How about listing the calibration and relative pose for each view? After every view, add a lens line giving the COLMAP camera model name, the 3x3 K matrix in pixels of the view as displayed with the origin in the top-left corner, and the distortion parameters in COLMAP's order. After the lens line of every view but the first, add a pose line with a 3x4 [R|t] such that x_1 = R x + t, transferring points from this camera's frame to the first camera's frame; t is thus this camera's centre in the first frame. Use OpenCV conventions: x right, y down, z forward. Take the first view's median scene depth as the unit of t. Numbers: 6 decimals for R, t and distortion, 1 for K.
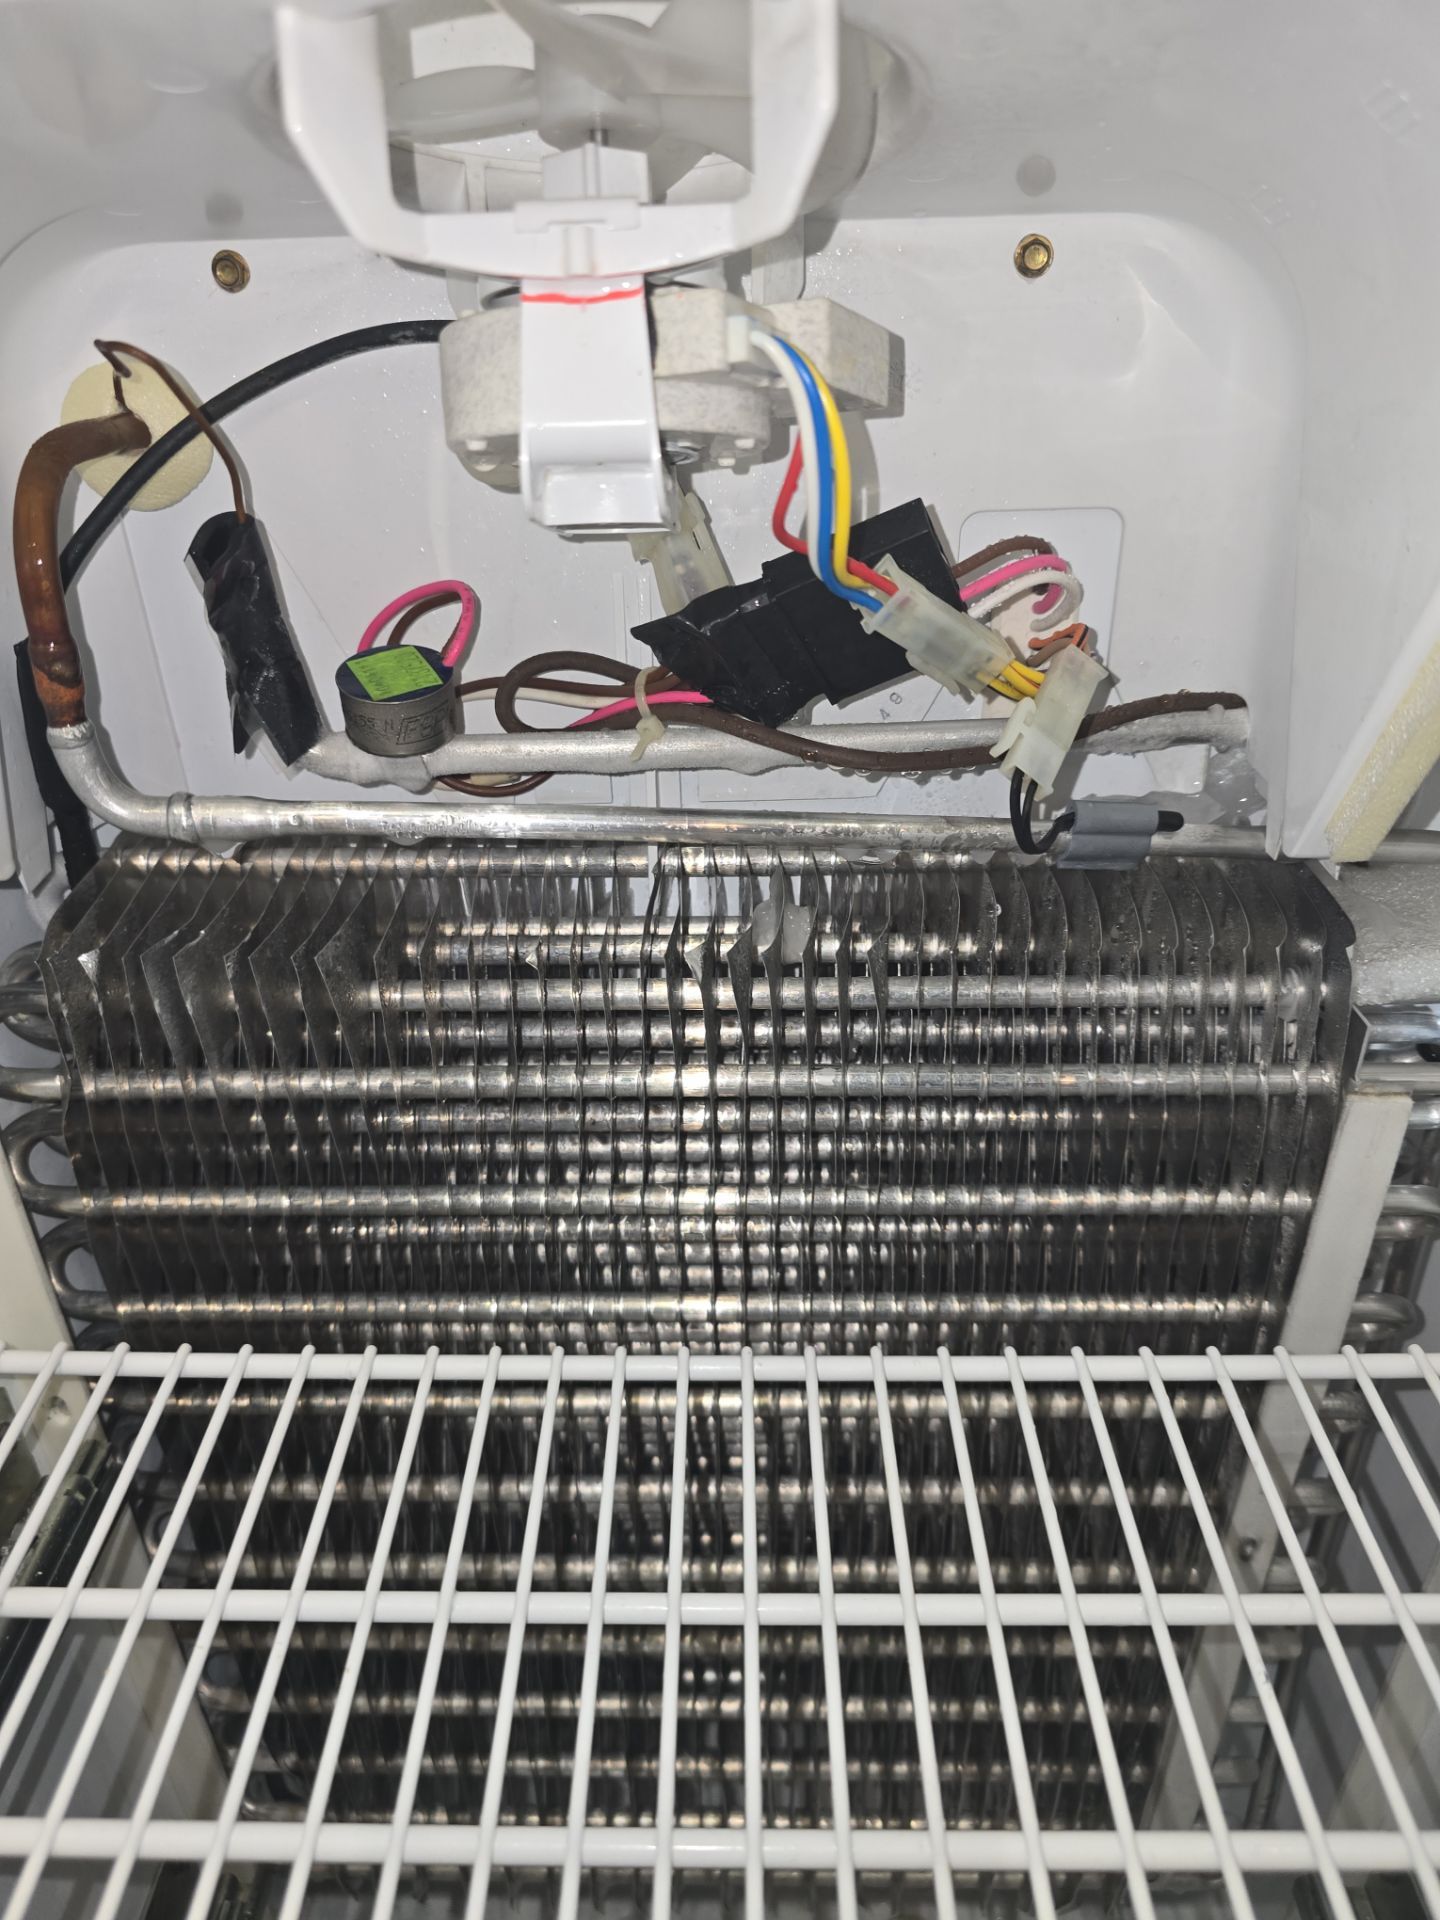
lens RADIAL K [[1249.8, 0, 721.6], [0, 1249.8, 929.8], [0, 0, 1]] dist [-0.000768, 0.000112]
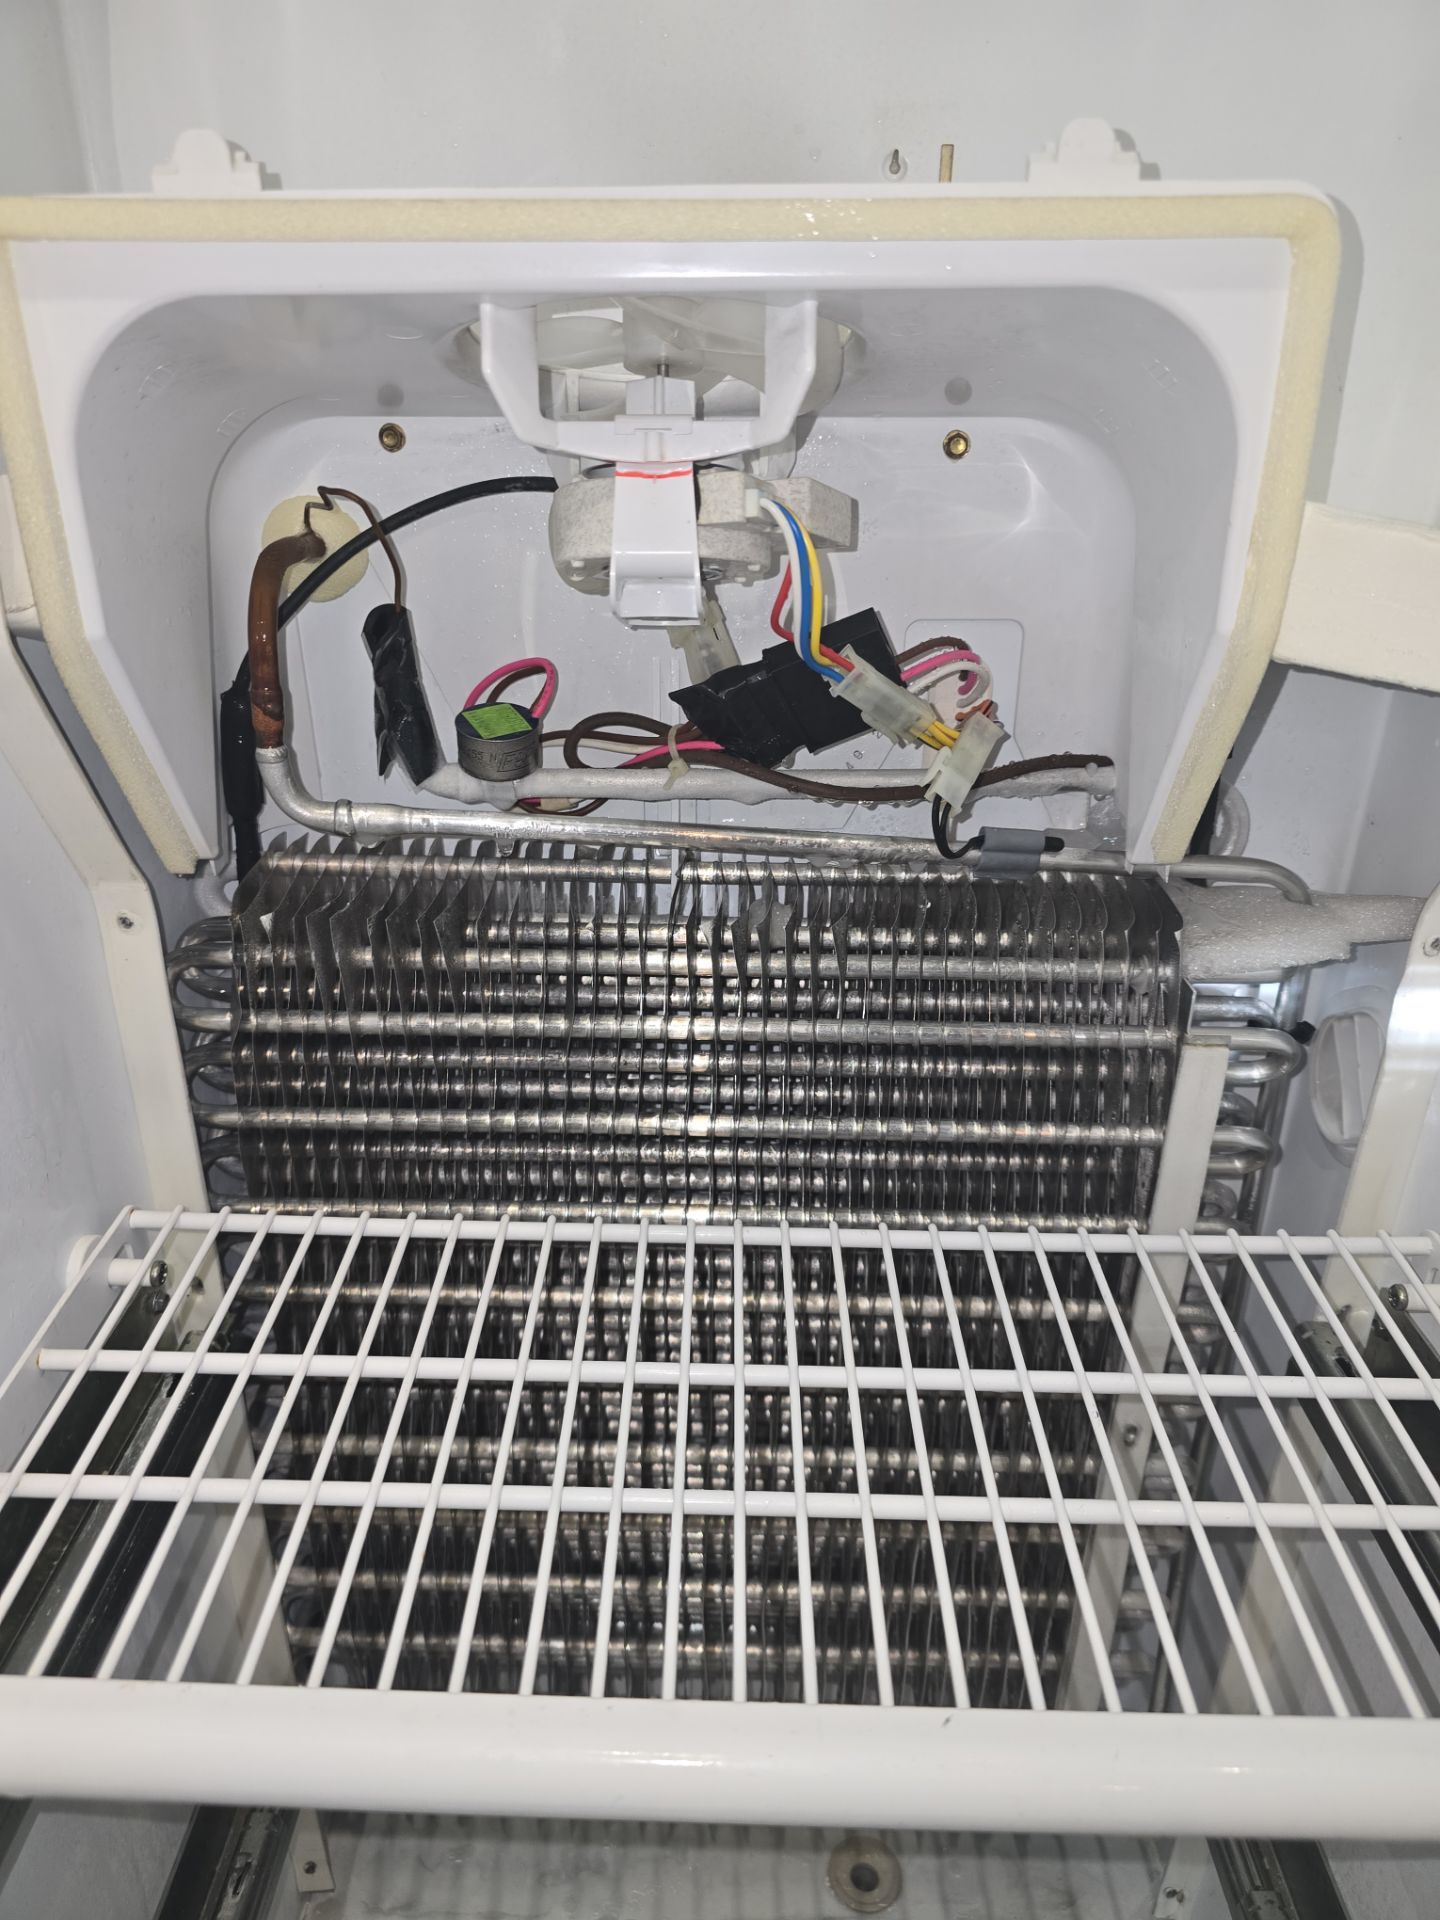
lens RADIAL K [[1259.5, 0, 720.0], [0, 1259.5, 960.0], [0, 0, 1]] dist [0.022293, -0.000684]
pose [[0.999635, 0.025318, 0.009472, -0.019475], [-0.024617, 0.997380, -0.068019, 0.148537], [-0.011169, 0.067761, 0.997639, -0.385875]]
